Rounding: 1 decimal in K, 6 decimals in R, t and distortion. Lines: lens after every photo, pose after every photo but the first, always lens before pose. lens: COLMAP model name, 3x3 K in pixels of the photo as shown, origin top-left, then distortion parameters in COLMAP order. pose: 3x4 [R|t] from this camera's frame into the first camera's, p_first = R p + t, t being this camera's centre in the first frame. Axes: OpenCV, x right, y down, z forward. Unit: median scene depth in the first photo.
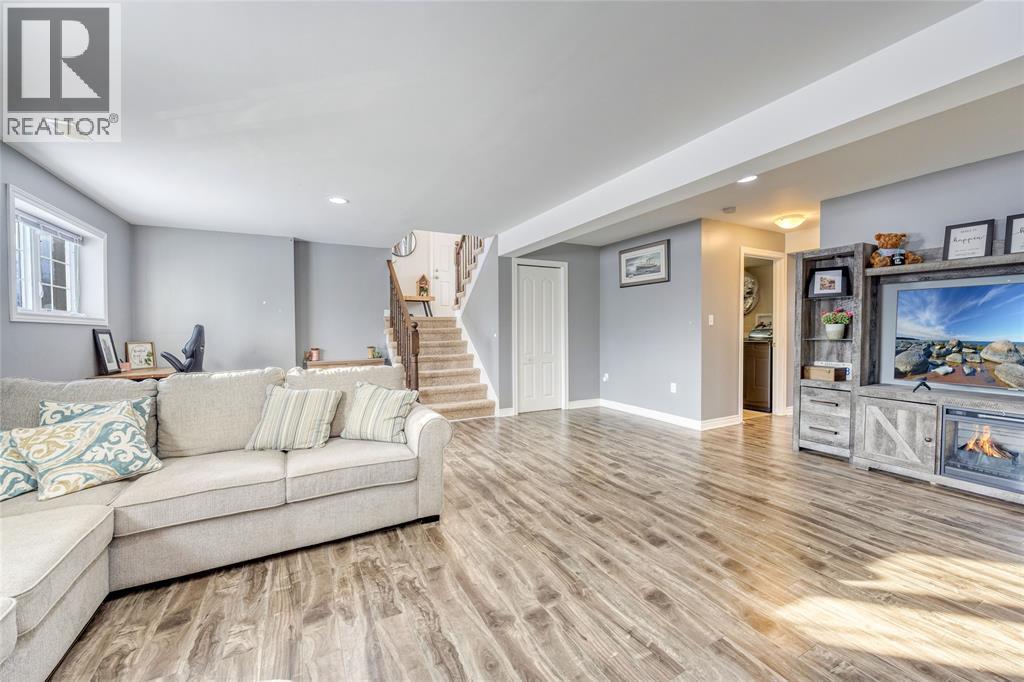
lens RADIAL K [[404.6, 0, 510.7], [0, 404.6, 339.7], [0, 0, 1]] dist [-0.016856, 0.000065]
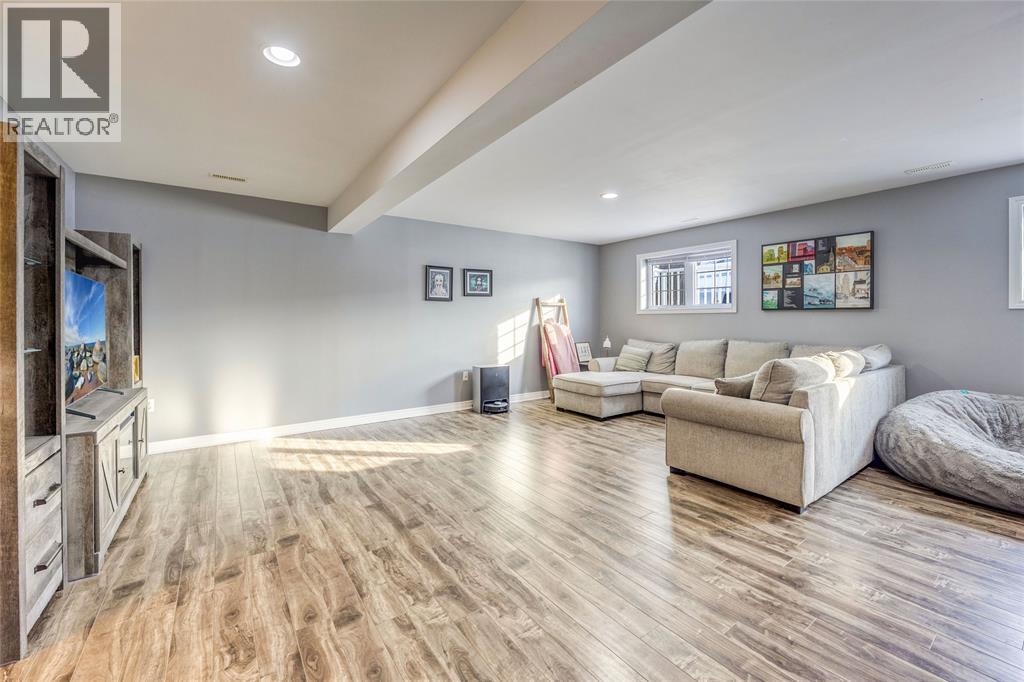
lens RADIAL K [[404.6, 0, 510.7], [0, 404.6, 339.7], [0, 0, 1]] dist [-0.016856, 0.000065]
pose [[-0.991452, 0.019573, -0.128992, 0.391459], [0.010192, 0.997281, 0.072988, -0.048583], [0.130069, 0.071050, -0.988956, 1.798128]]
